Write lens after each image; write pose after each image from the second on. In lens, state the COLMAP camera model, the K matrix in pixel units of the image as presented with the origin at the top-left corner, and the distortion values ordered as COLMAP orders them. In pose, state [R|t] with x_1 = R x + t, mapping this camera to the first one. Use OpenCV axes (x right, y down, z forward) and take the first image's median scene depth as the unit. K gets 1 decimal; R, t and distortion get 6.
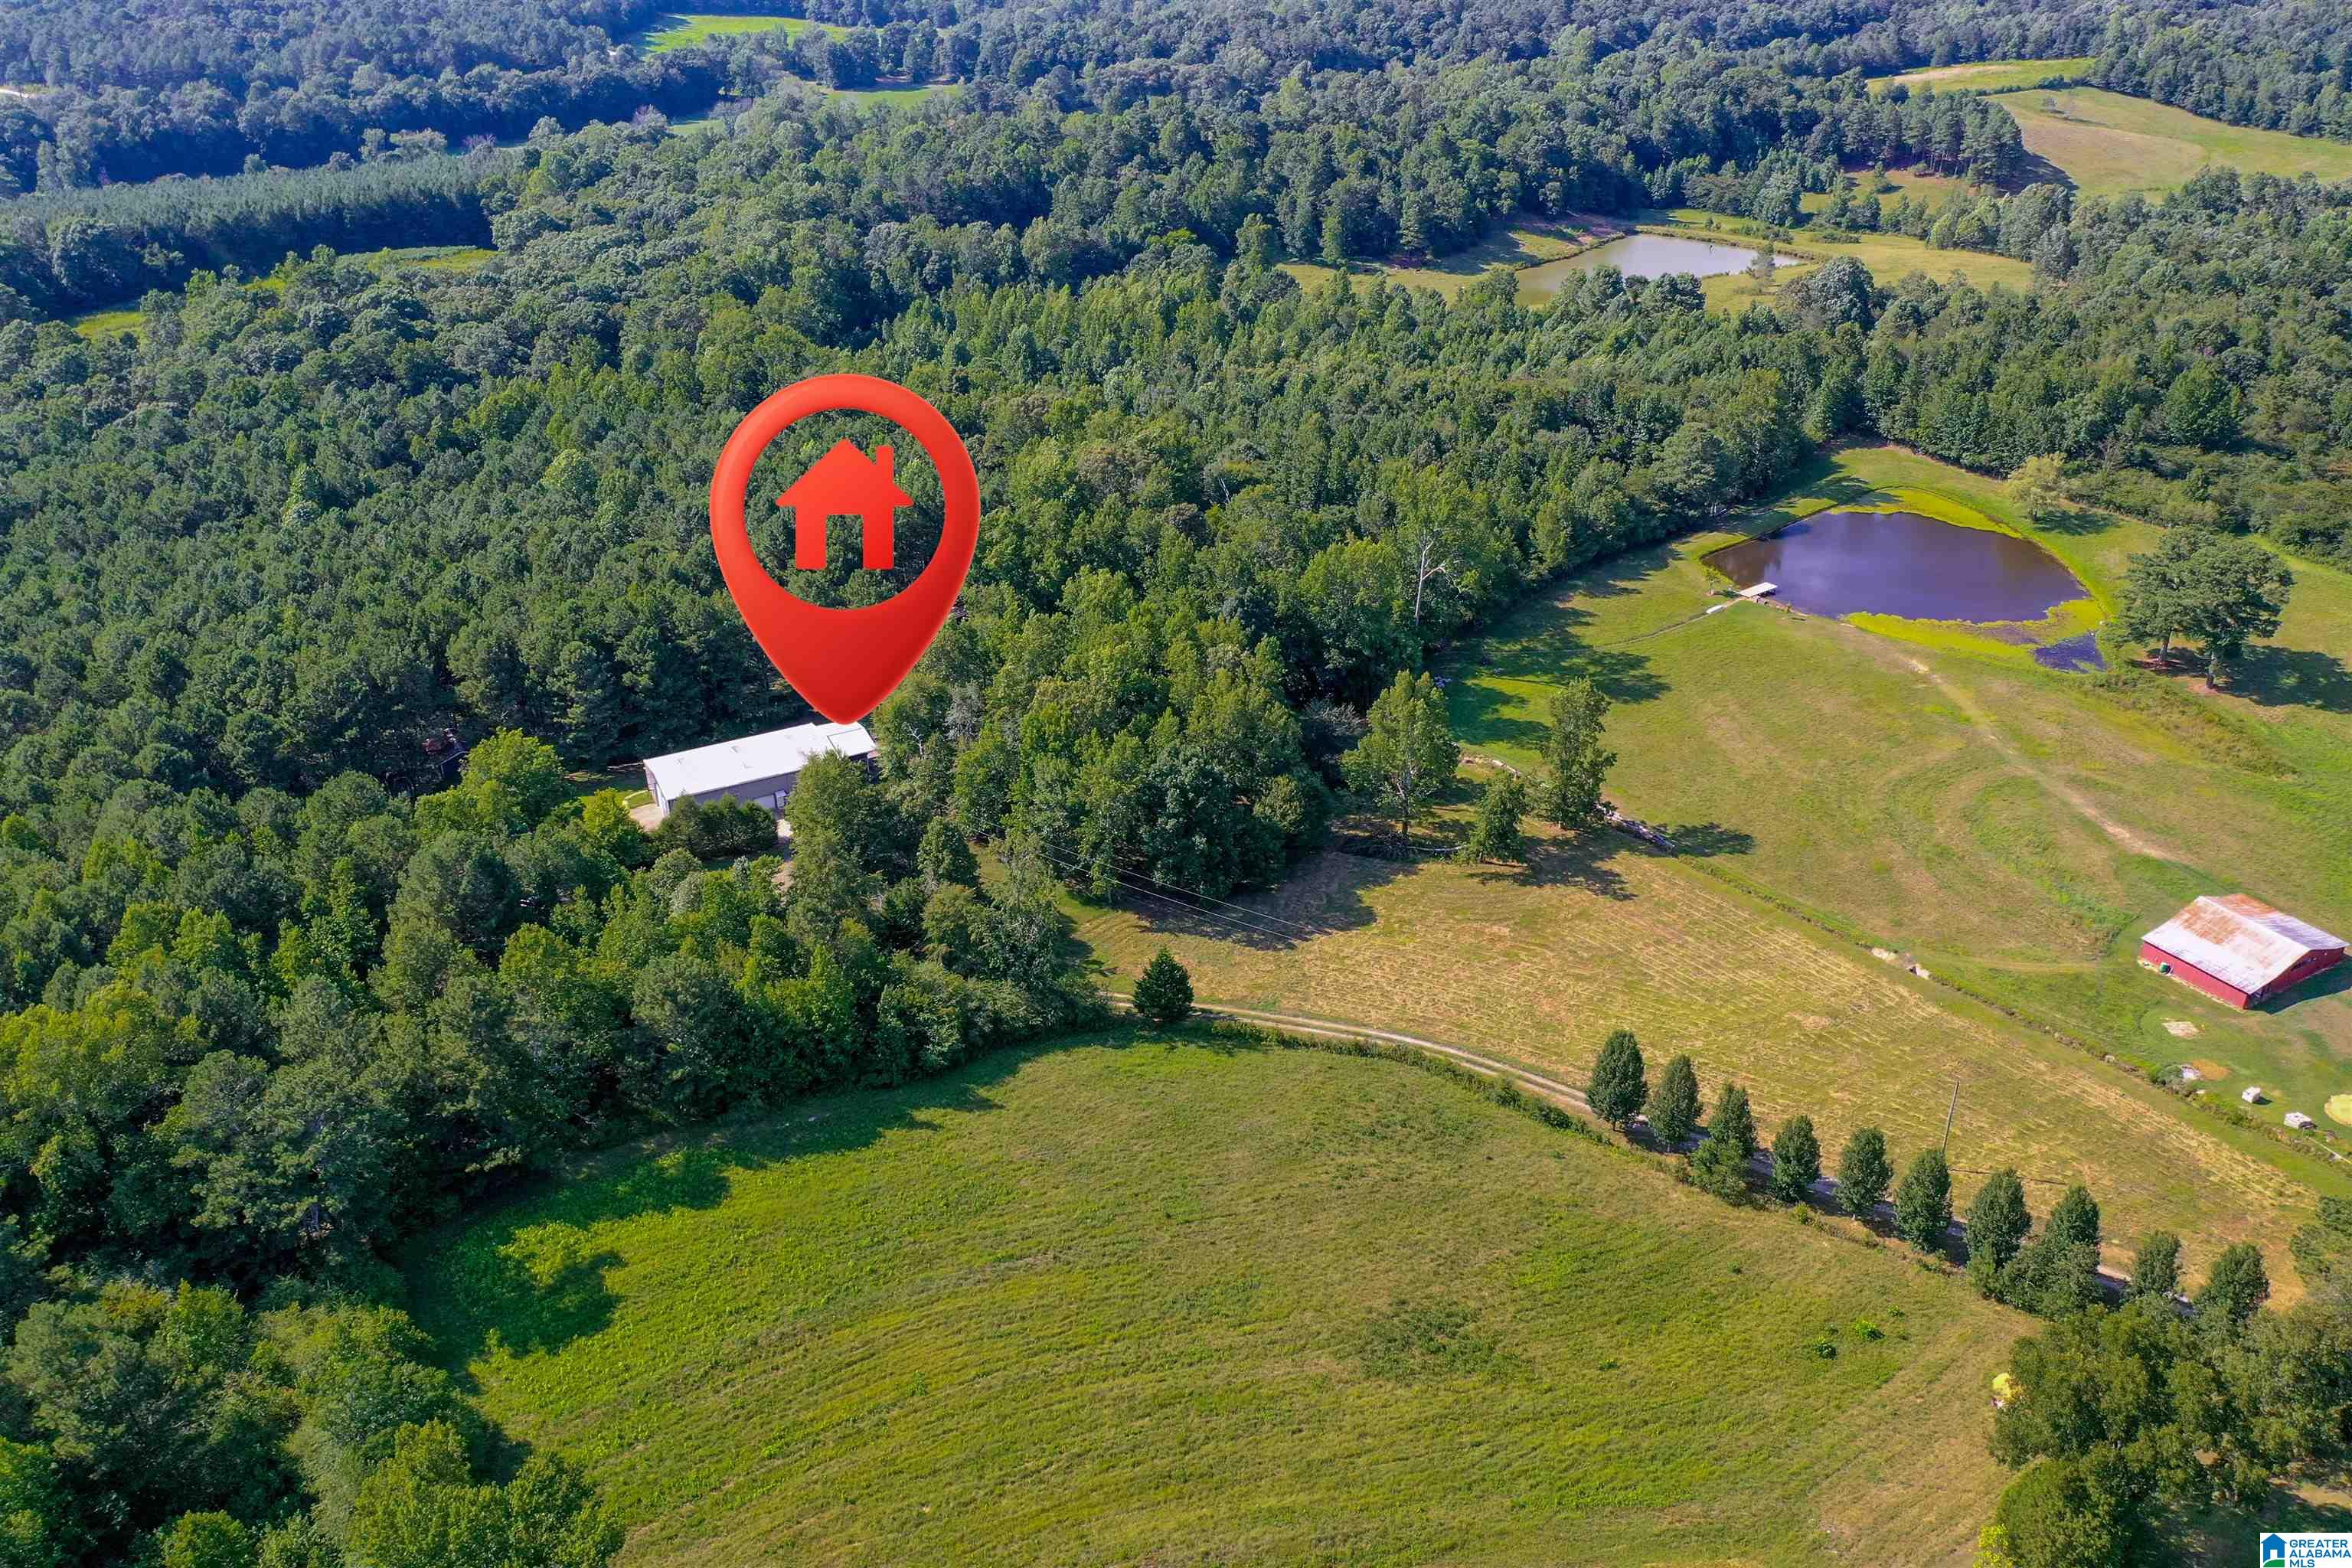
lens RADIAL K [[1930.5, 0, 1215.2], [0, 1930.5, 784.5], [0, 0, 1]] dist [0.027170, 0.016100]
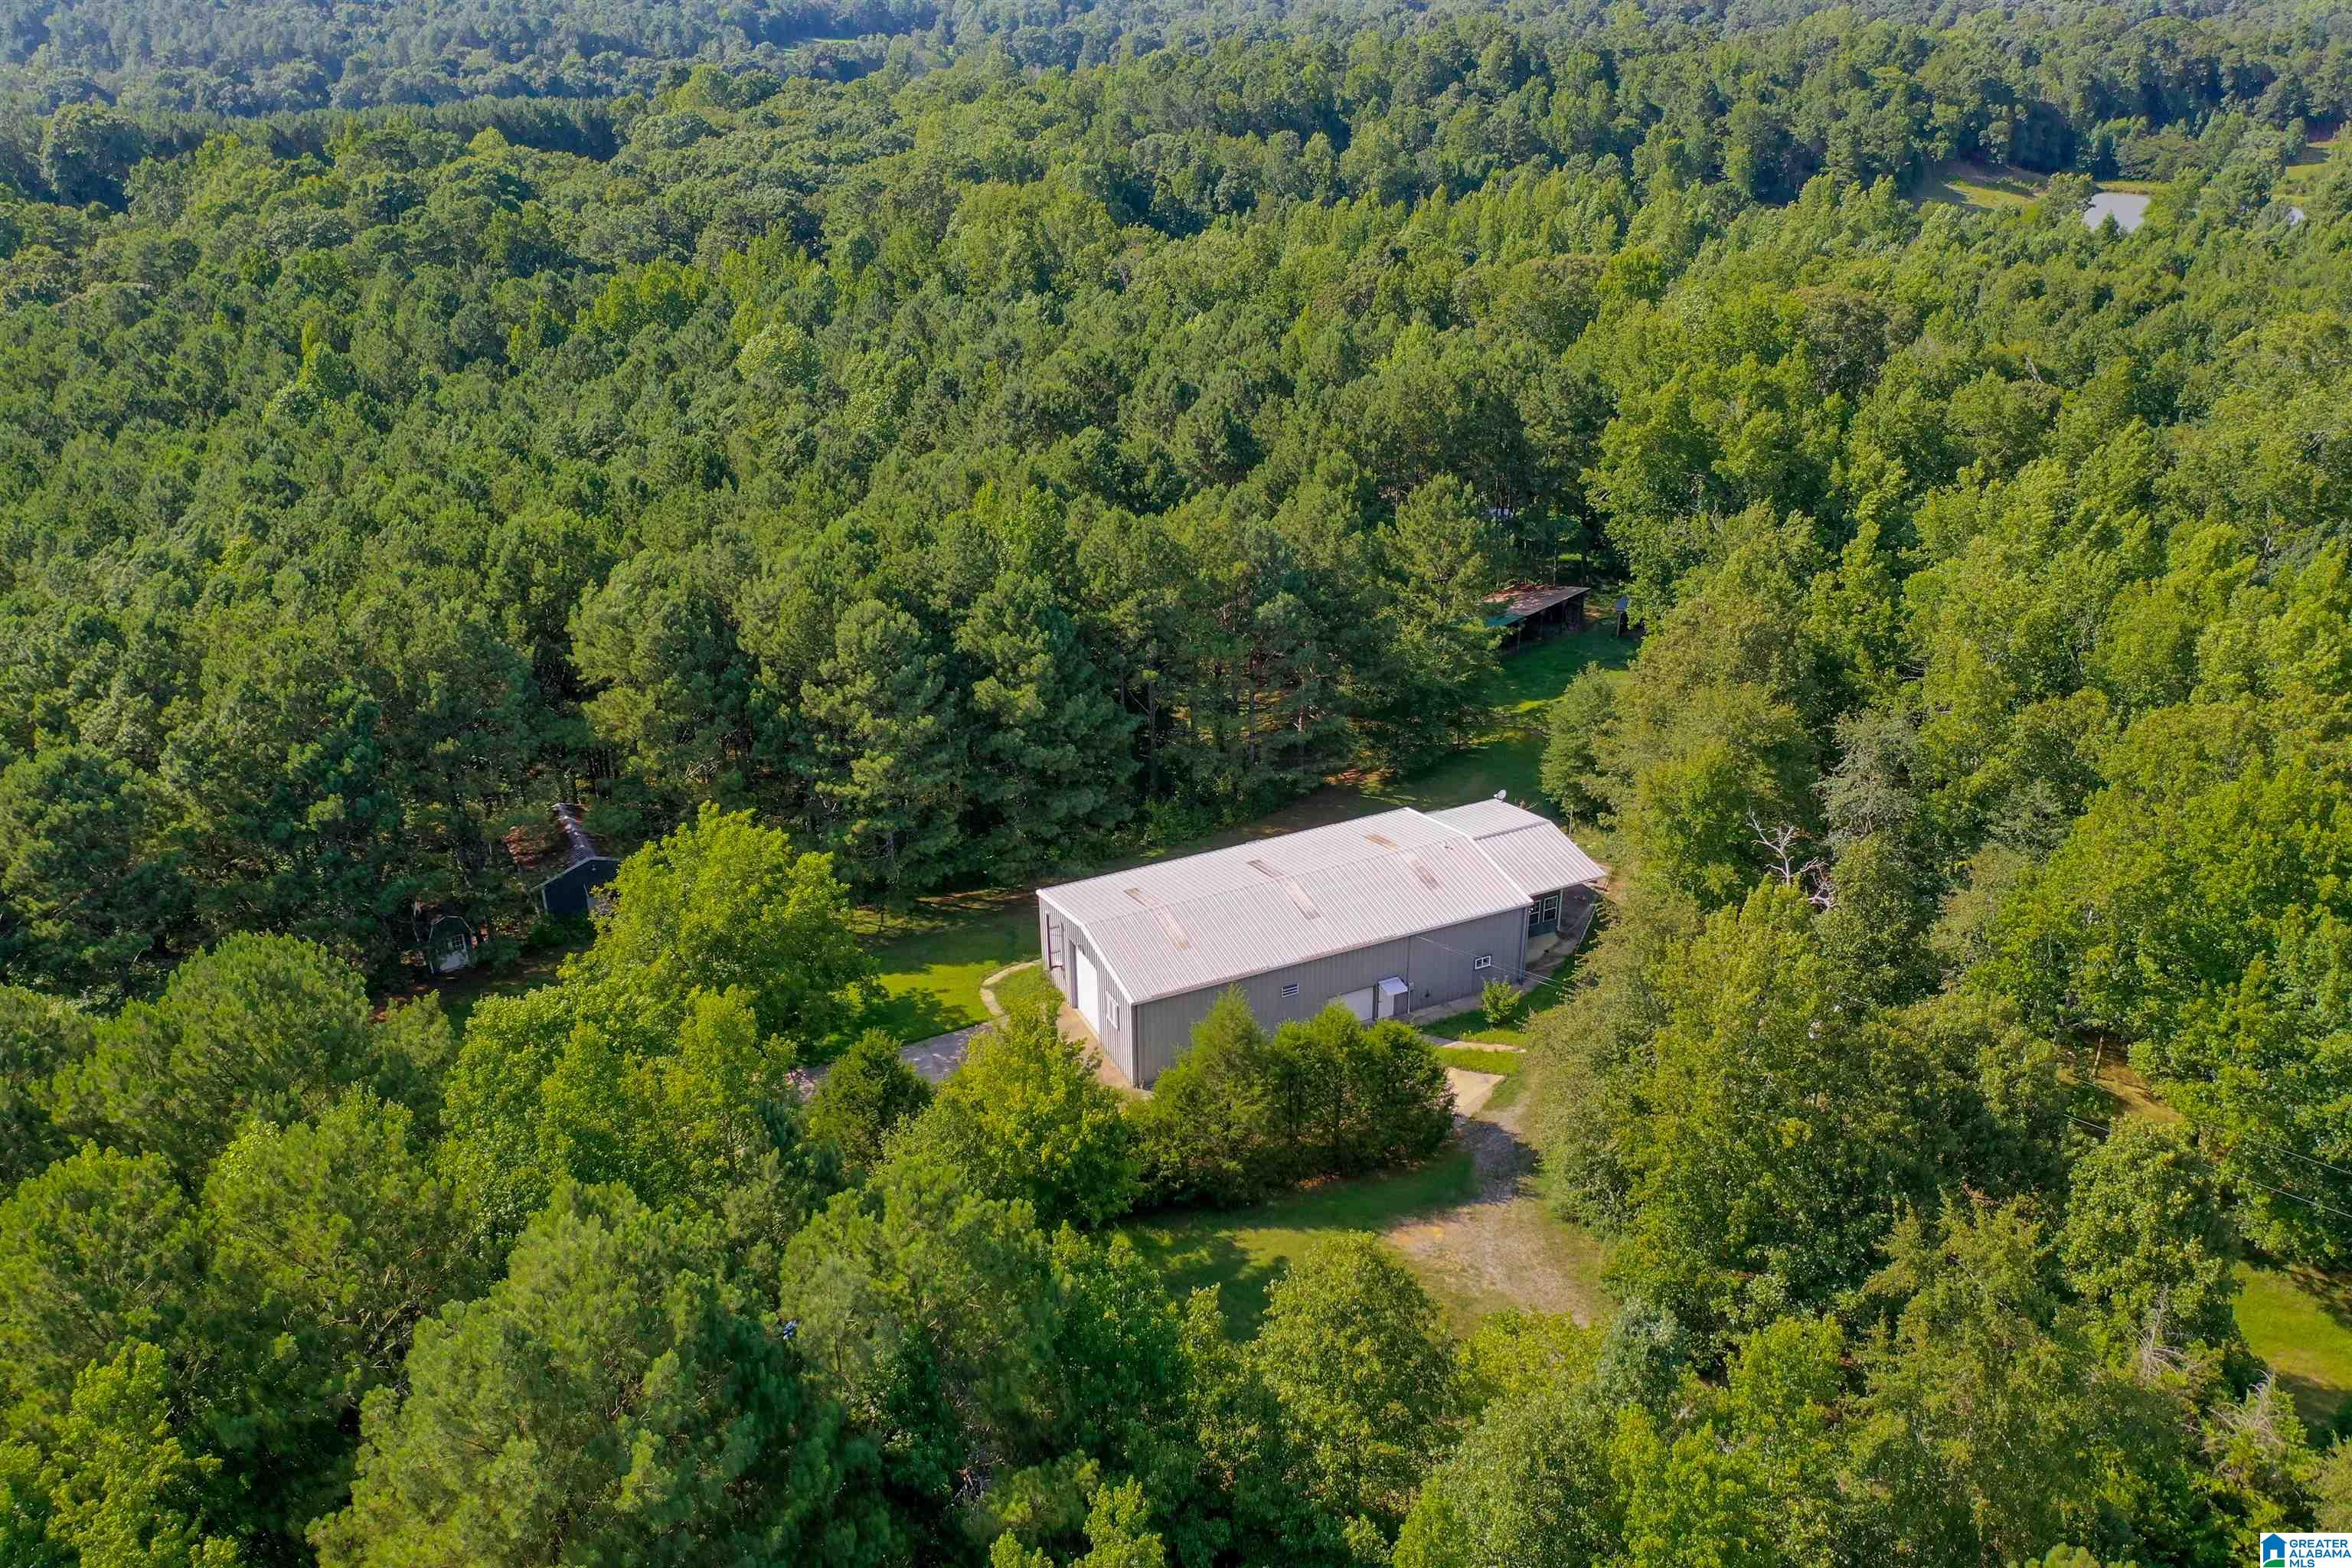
lens RADIAL K [[1930.5, 0, 1215.2], [0, 1930.5, 784.5], [0, 0, 1]] dist [0.027170, 0.016100]
pose [[0.998977, 0.021115, -0.039999, -0.150669], [-0.023079, 0.998517, -0.049307, -0.009826], [0.038899, 0.050180, 0.997982, 0.371663]]
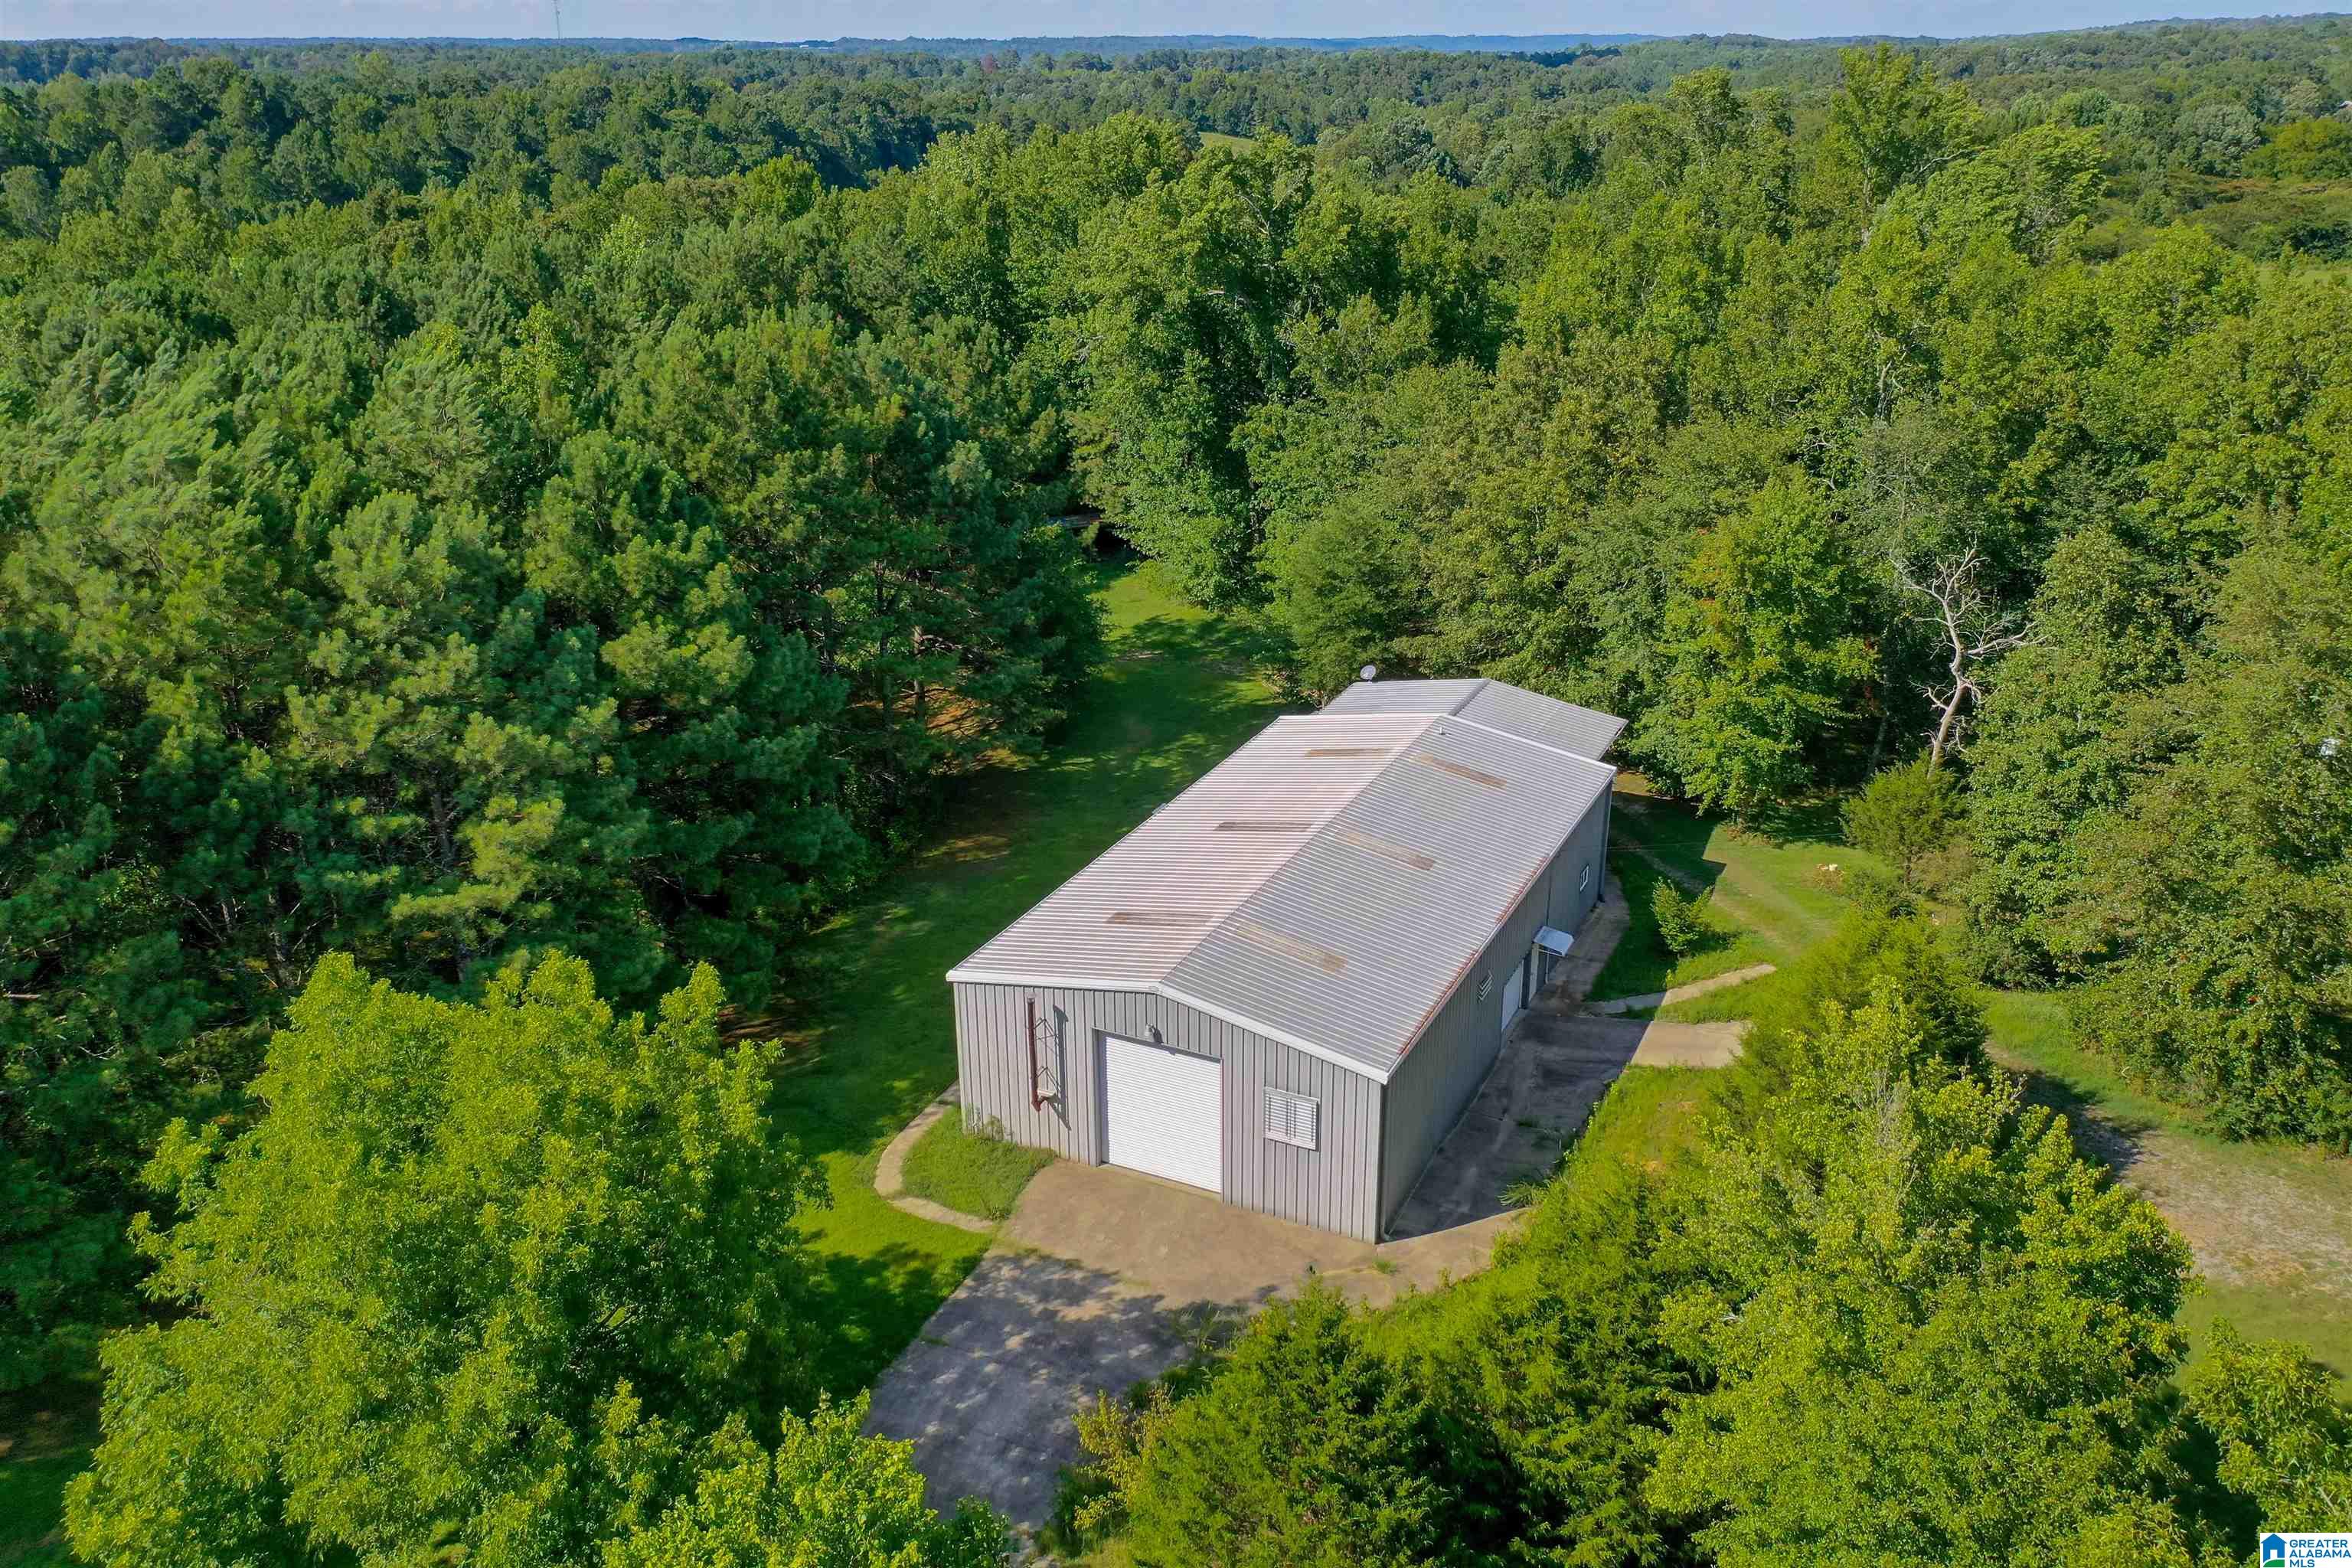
lens RADIAL K [[1930.5, 0, 1215.2], [0, 1930.5, 784.5], [0, 0, 1]] dist [0.027170, 0.016100]
pose [[0.816982, -0.219471, 0.533267, -0.234367], [0.279642, 0.959519, -0.033522, -0.010617], [-0.504322, 0.176510, 0.845283, 0.503588]]
